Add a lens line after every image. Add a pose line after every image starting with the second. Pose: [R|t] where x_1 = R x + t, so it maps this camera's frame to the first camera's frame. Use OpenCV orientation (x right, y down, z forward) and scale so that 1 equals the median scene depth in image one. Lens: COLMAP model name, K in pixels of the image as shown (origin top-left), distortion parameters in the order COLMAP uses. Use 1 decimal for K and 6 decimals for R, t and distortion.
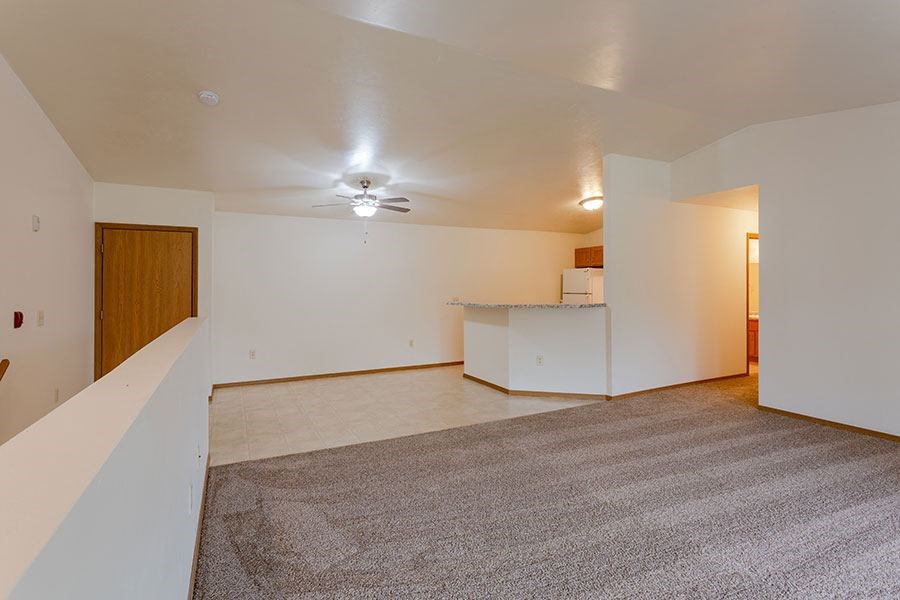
lens RADIAL K [[429.2, 0, 445.8], [0, 429.2, 279.0], [0, 0, 1]] dist [-0.000716, 0.000057]
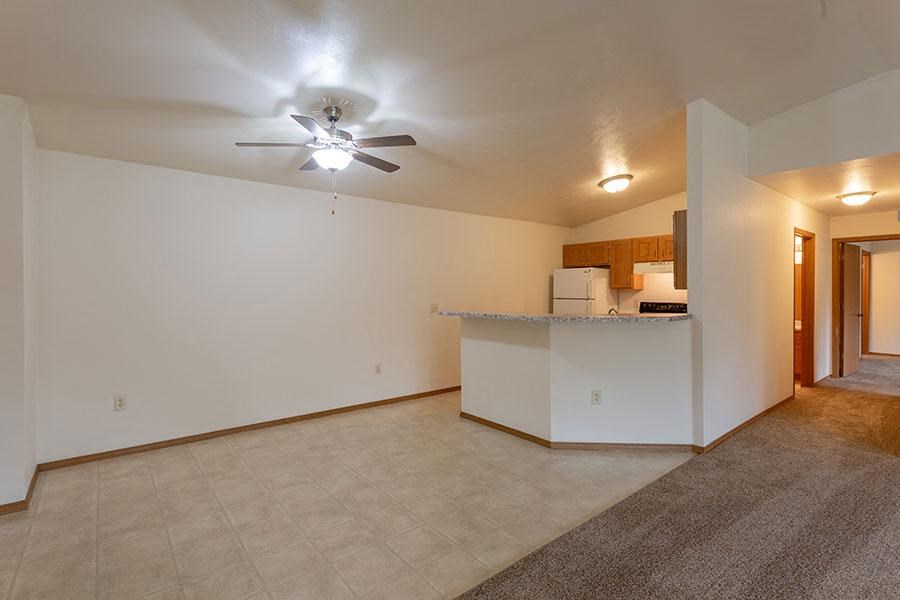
lens RADIAL K [[429.2, 0, 449.0], [0, 429.2, 296.3], [0, 0, 1]] dist [-0.000716, 0.000057]
pose [[0.975664, 0.005418, 0.219204, -0.150682], [-0.012373, 0.999462, 0.030370, 0.009455], [-0.218921, -0.032343, 0.975206, 0.360809]]
